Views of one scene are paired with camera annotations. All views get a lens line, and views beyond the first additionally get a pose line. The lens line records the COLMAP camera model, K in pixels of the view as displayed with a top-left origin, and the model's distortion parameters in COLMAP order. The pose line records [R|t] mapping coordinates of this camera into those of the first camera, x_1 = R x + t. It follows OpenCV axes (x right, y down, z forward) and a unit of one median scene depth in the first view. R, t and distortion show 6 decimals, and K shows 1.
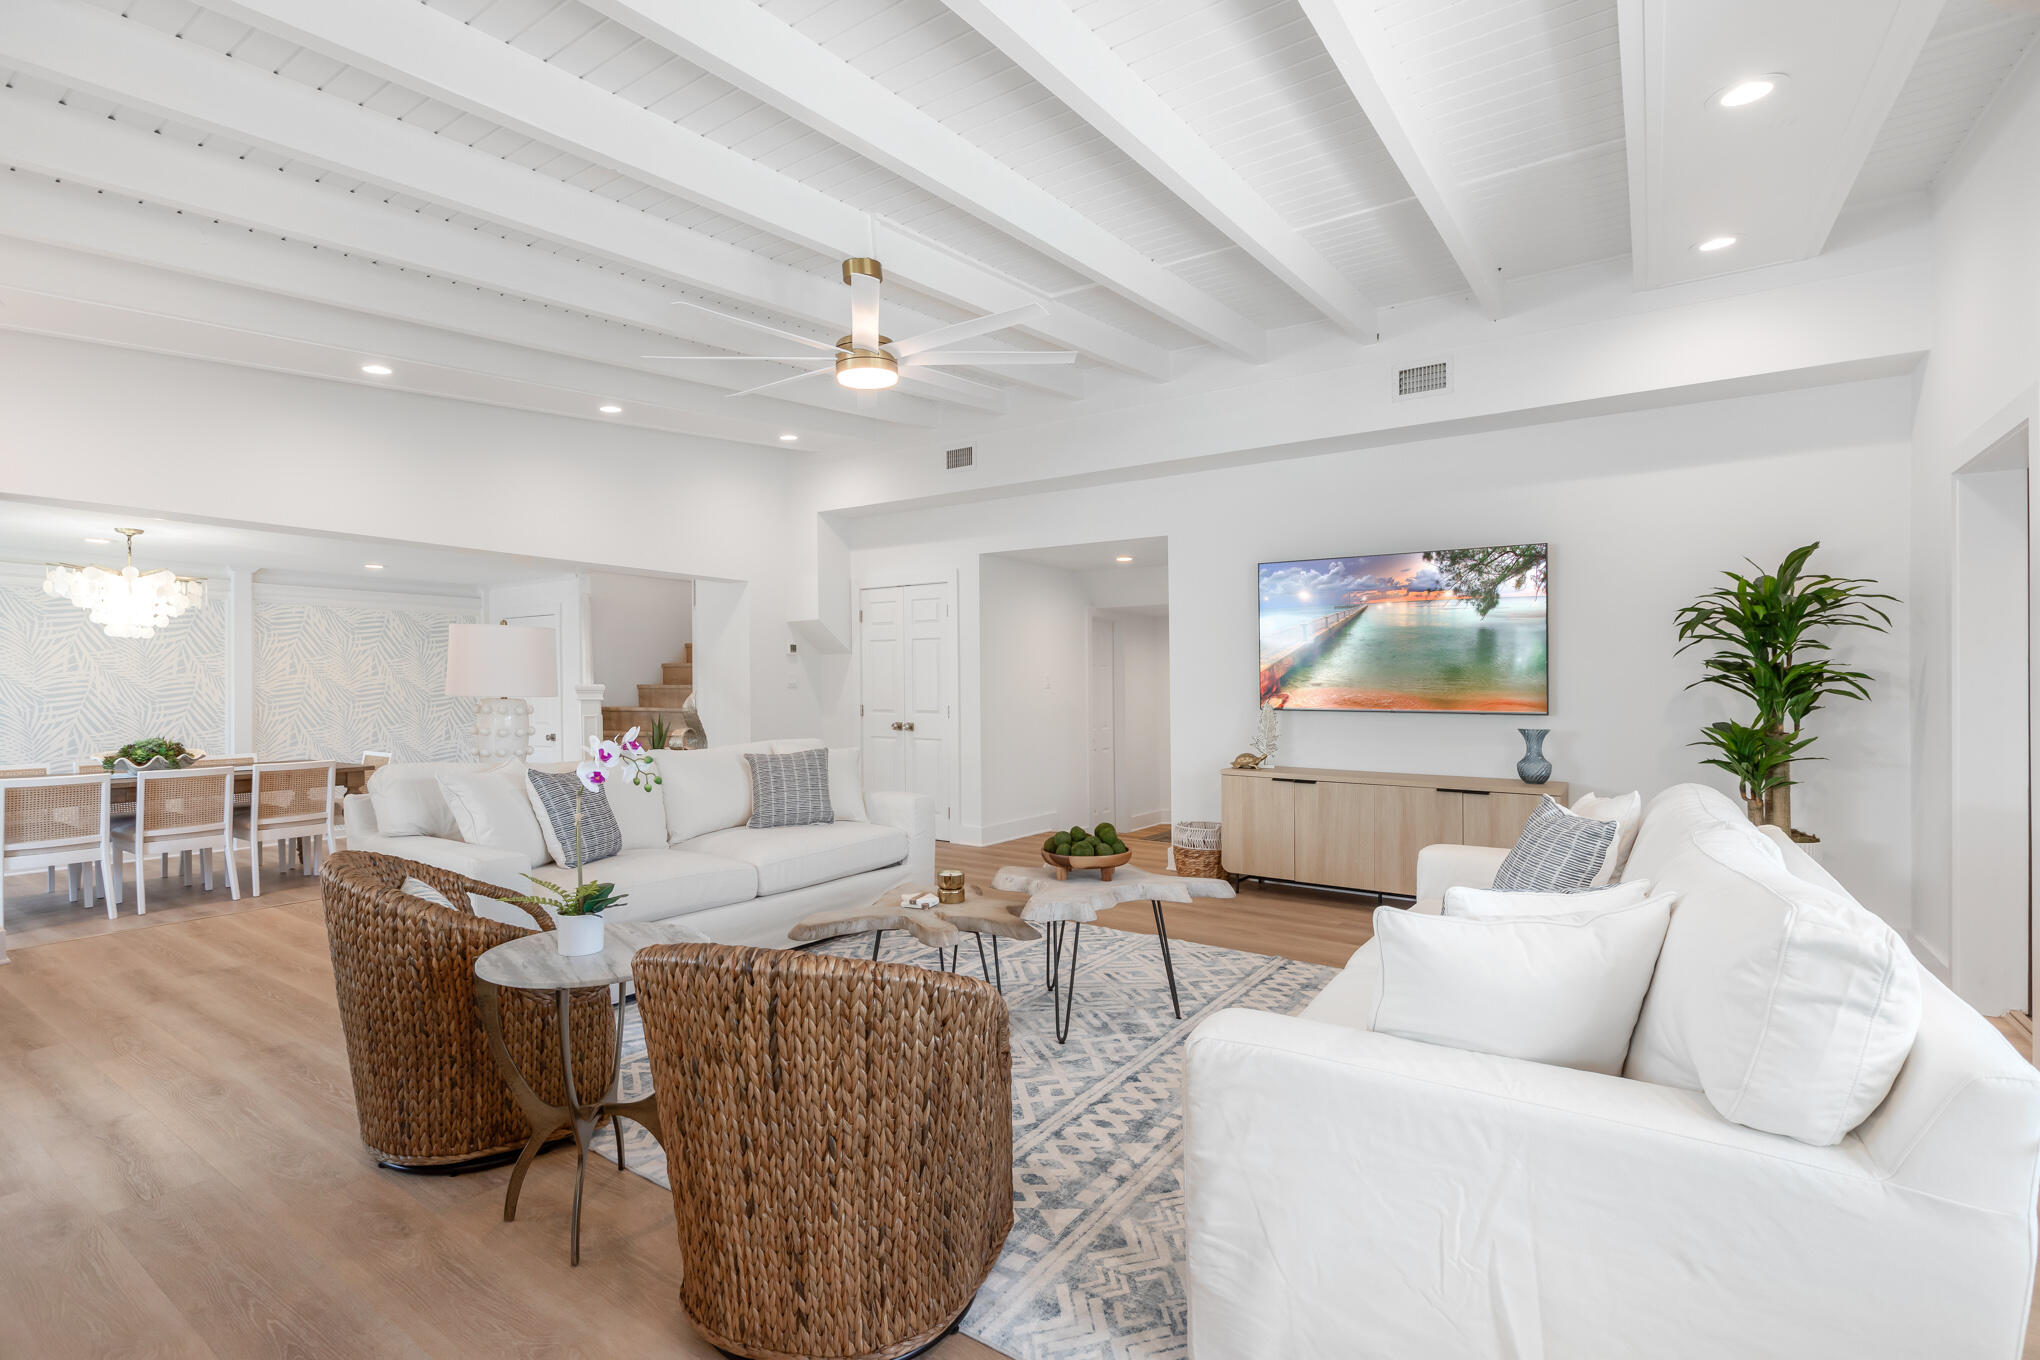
lens RADIAL K [[924.8, 0, 1052.1], [0, 924.8, 669.2], [0, 0, 1]] dist [0.002538, 0.000206]
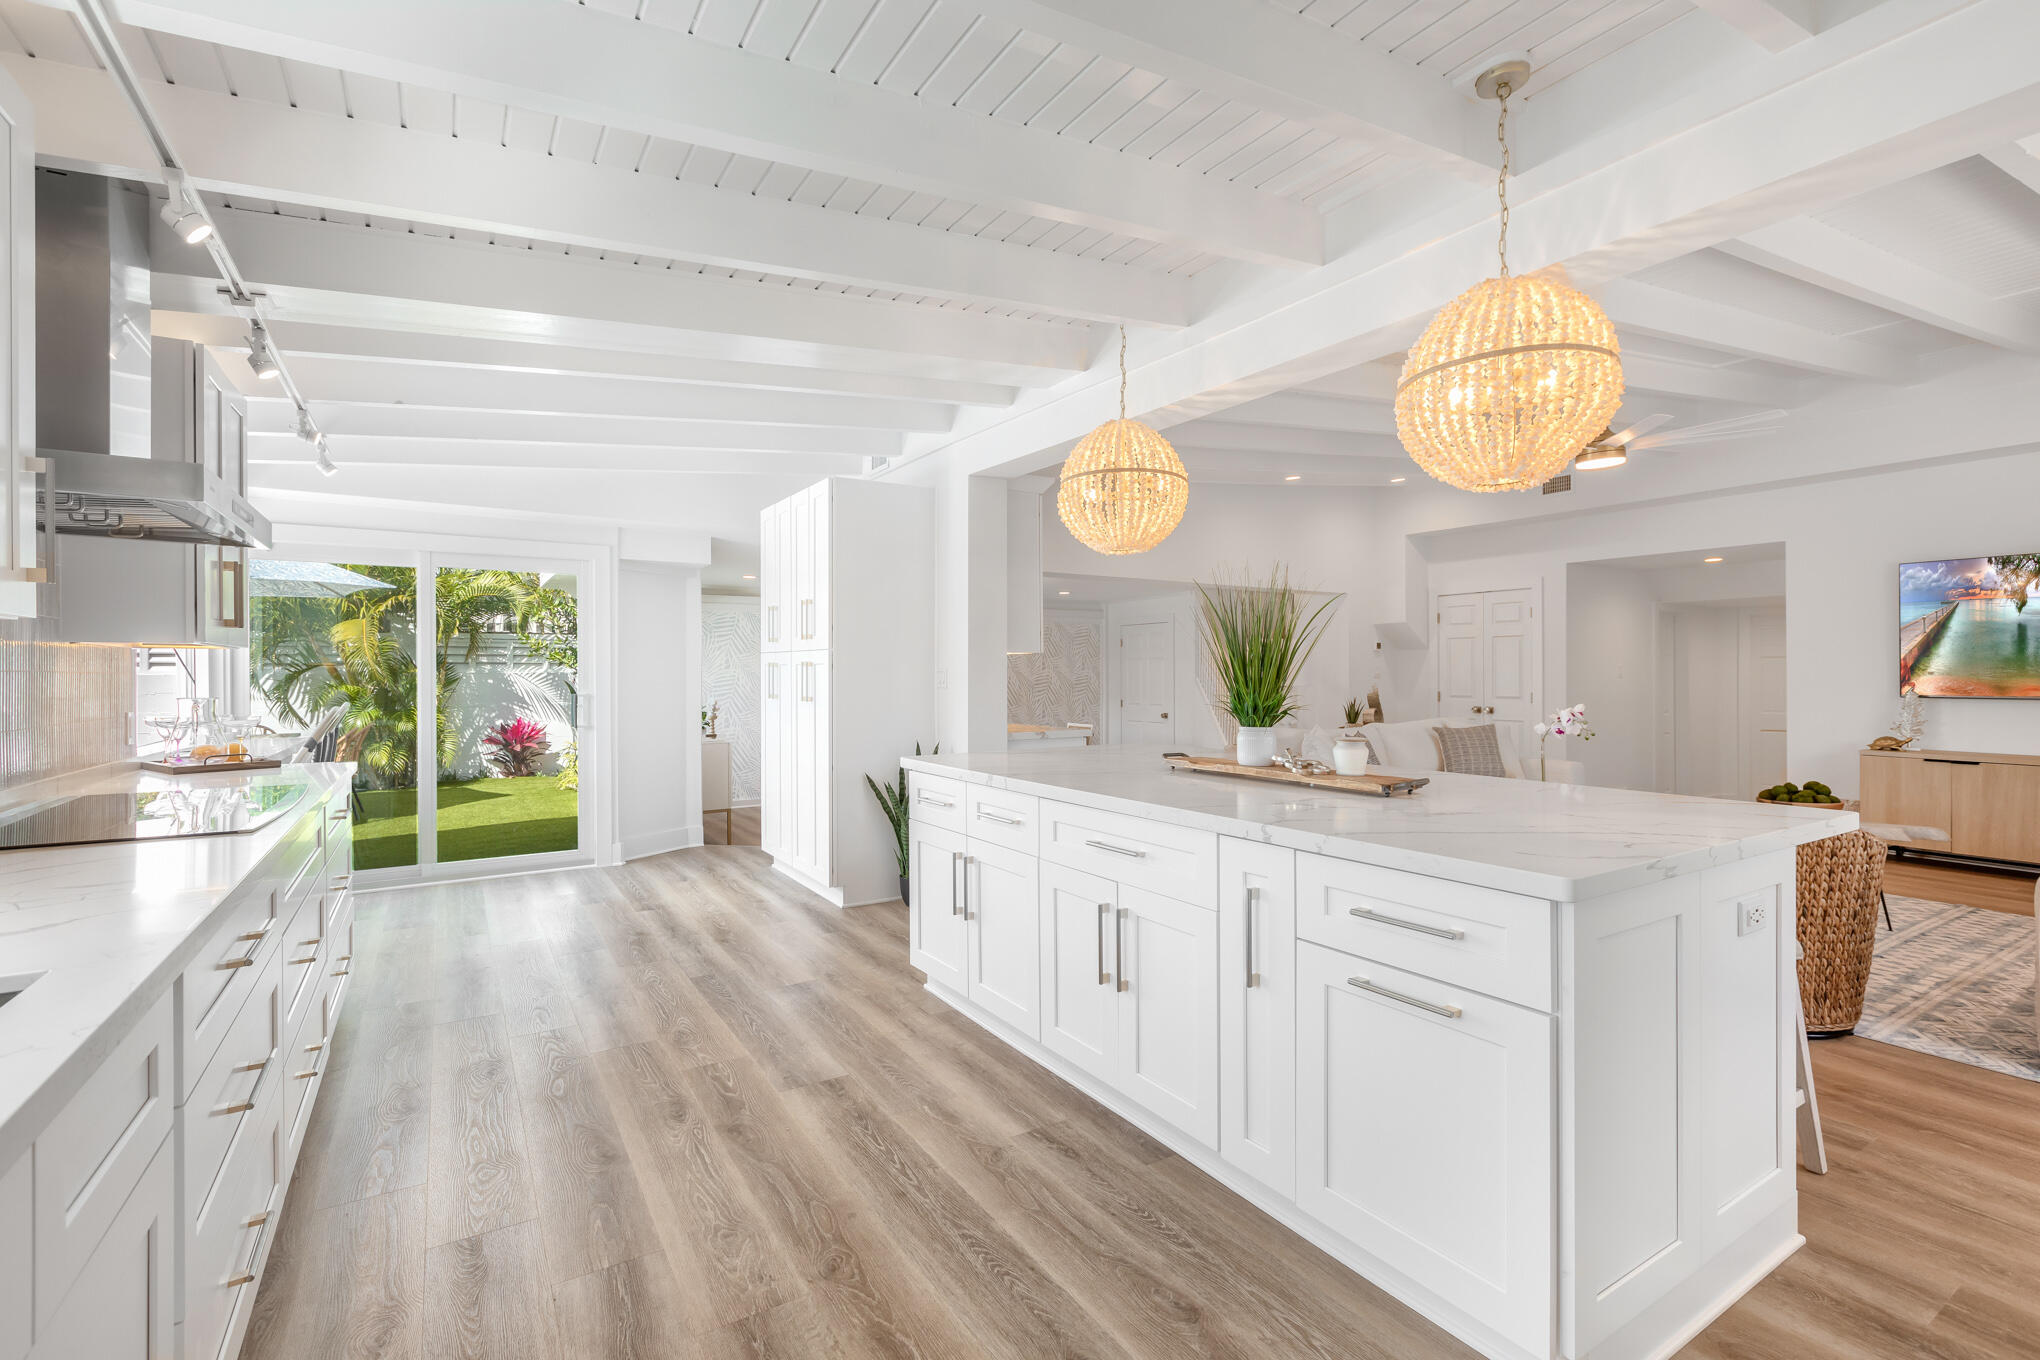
lens RADIAL K [[919.9, 0, 1032.0], [0, 919.9, 672.1], [0, 0, 1]] dist [0.002700, -0.001040]
pose [[0.910578, -0.006364, -0.413289, -0.294468], [0.013646, 0.999799, 0.014671, -0.017888], [0.413113, -0.018999, 0.910482, -0.470720]]
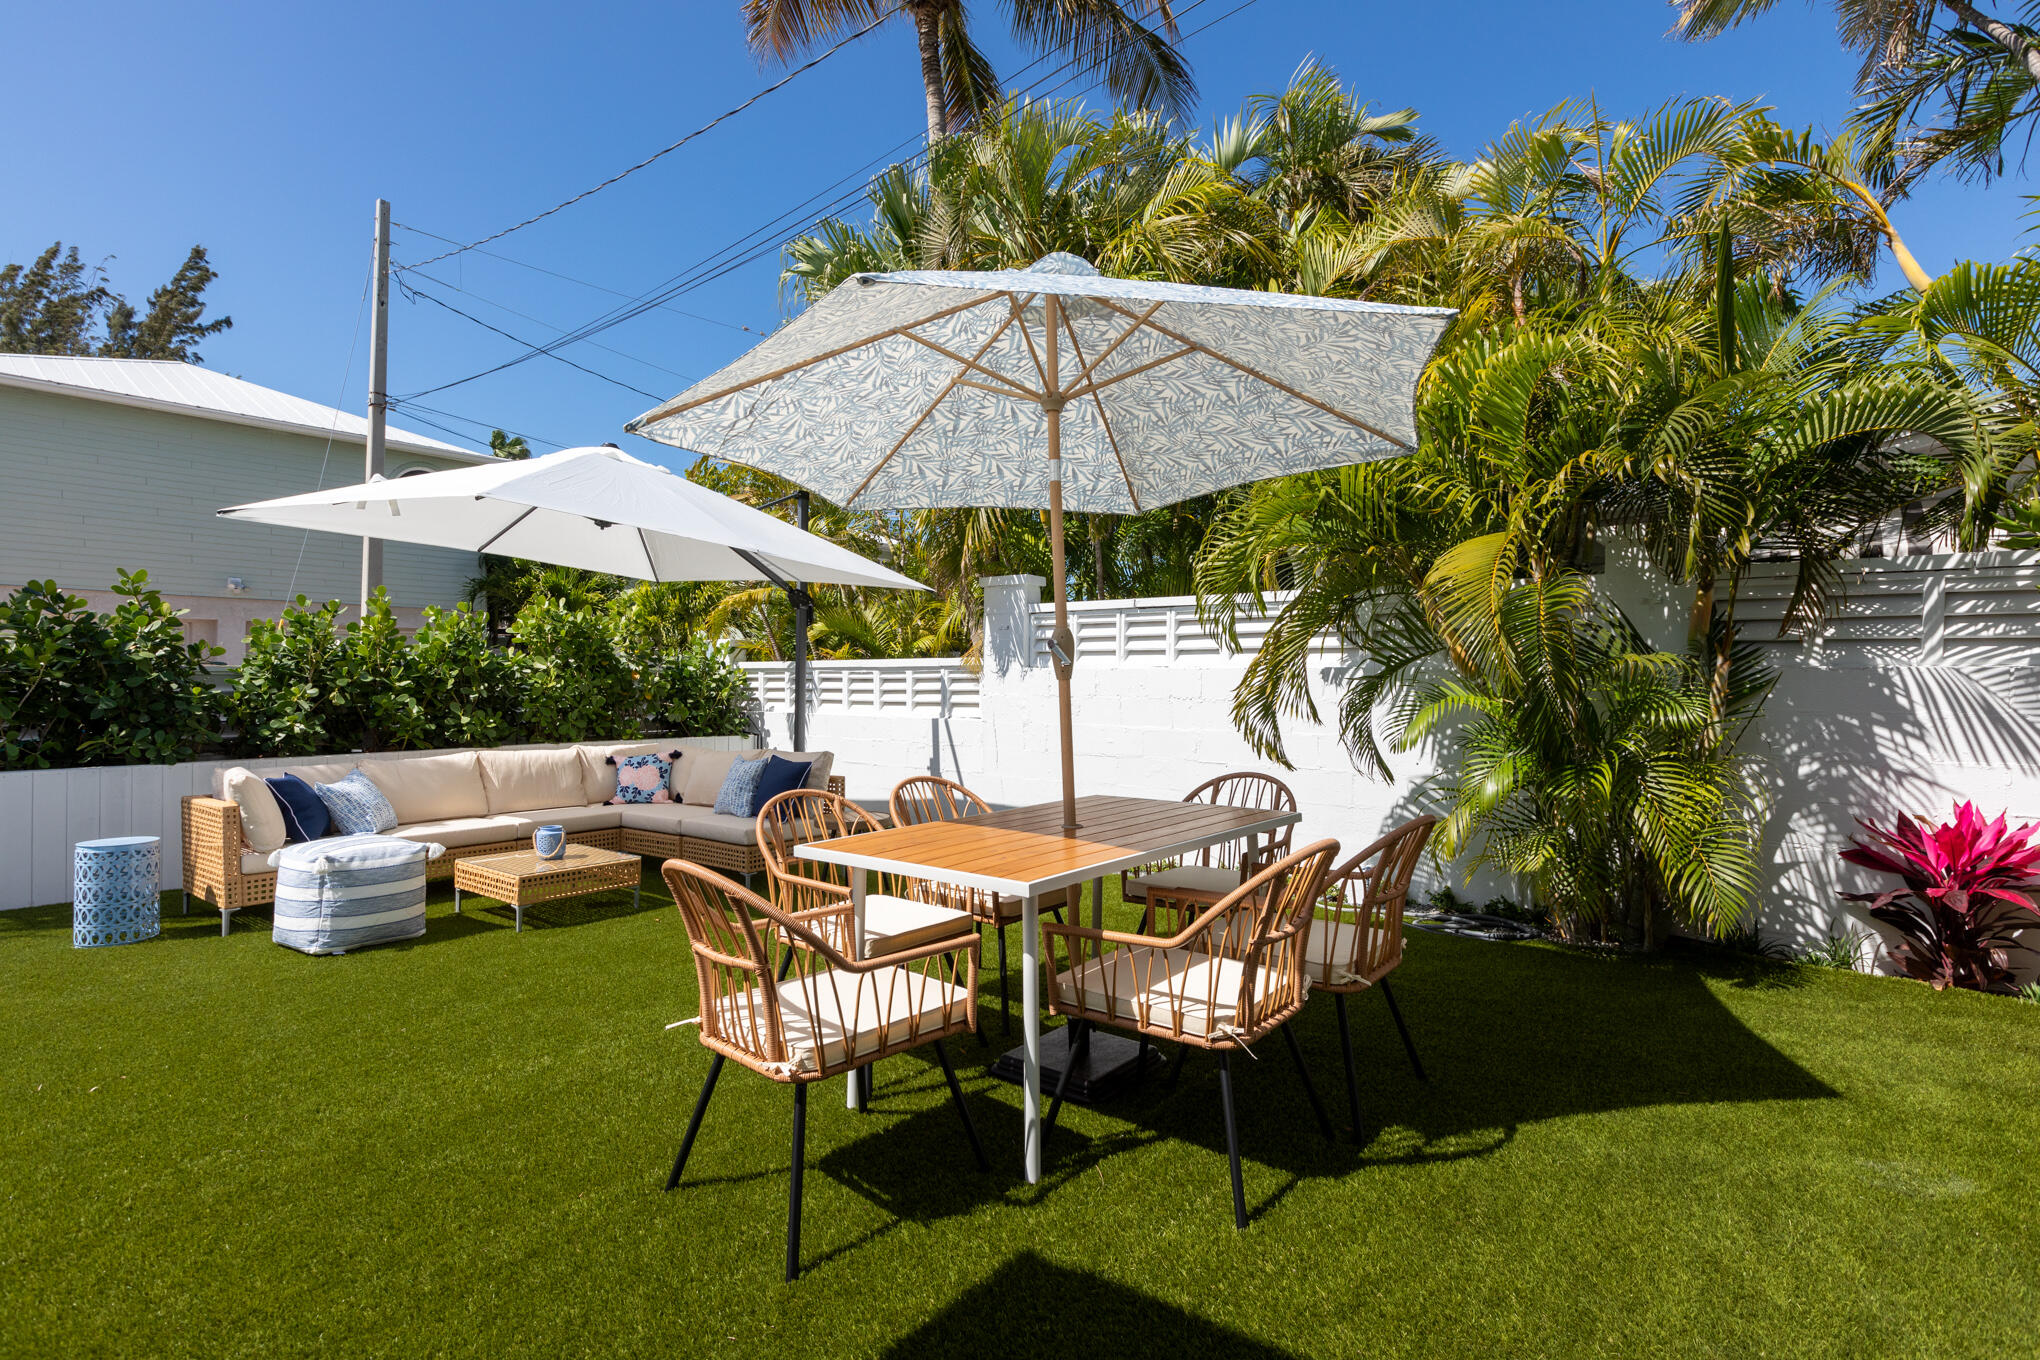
lens RADIAL K [[924.8, 0, 1007.1], [0, 924.8, 687.3], [0, 0, 1]] dist [0.002538, 0.000206]
pose [[-0.135264, 0.008567, -0.990773, -1.530394], [0.021858, 0.999745, 0.005661, -0.003426], [0.990569, -0.020891, -0.135416, 0.401649]]
